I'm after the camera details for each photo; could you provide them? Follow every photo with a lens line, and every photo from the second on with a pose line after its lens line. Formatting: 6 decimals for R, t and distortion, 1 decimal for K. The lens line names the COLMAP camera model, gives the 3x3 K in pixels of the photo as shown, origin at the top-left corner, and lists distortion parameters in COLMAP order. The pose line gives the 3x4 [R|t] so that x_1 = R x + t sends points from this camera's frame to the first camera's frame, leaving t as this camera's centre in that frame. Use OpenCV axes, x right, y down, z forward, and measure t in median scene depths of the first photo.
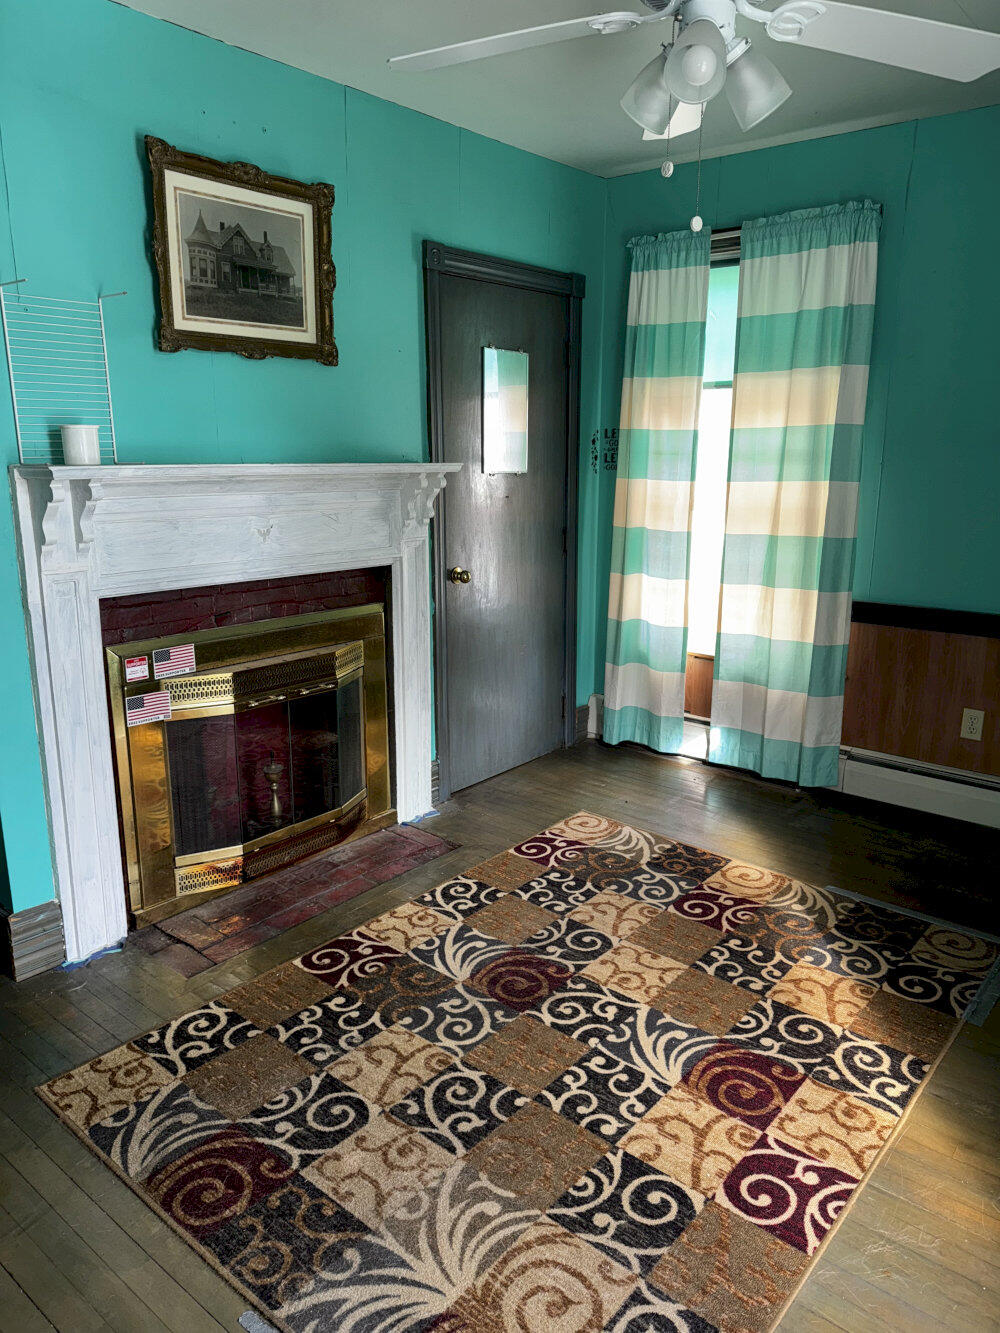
lens RADIAL K [[941.7, 0, 500.0], [0, 941.7, 666.5], [0, 0, 1]] dist [0.133648, -0.177288]
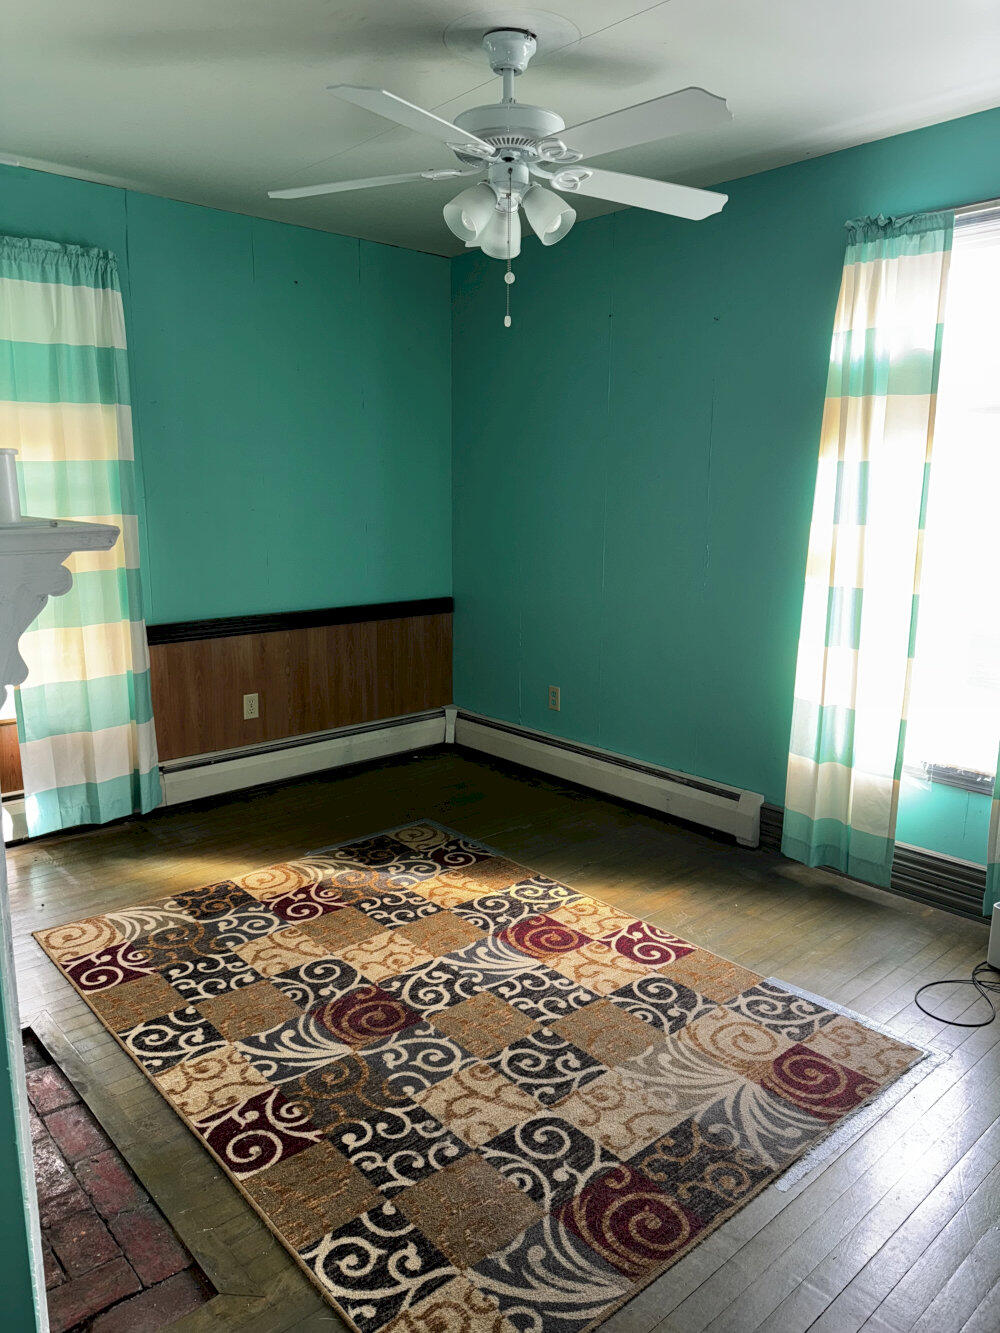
lens RADIAL K [[944.0, 0, 500.0], [0, 944.0, 666.5], [0, 0, 1]] dist [0.033320, -0.004802]
pose [[0.168216, -0.200812, 0.965079, -0.810026], [0.238690, 0.958193, 0.157775, -0.135472], [-0.956416, 0.203815, 0.209115, 0.578946]]
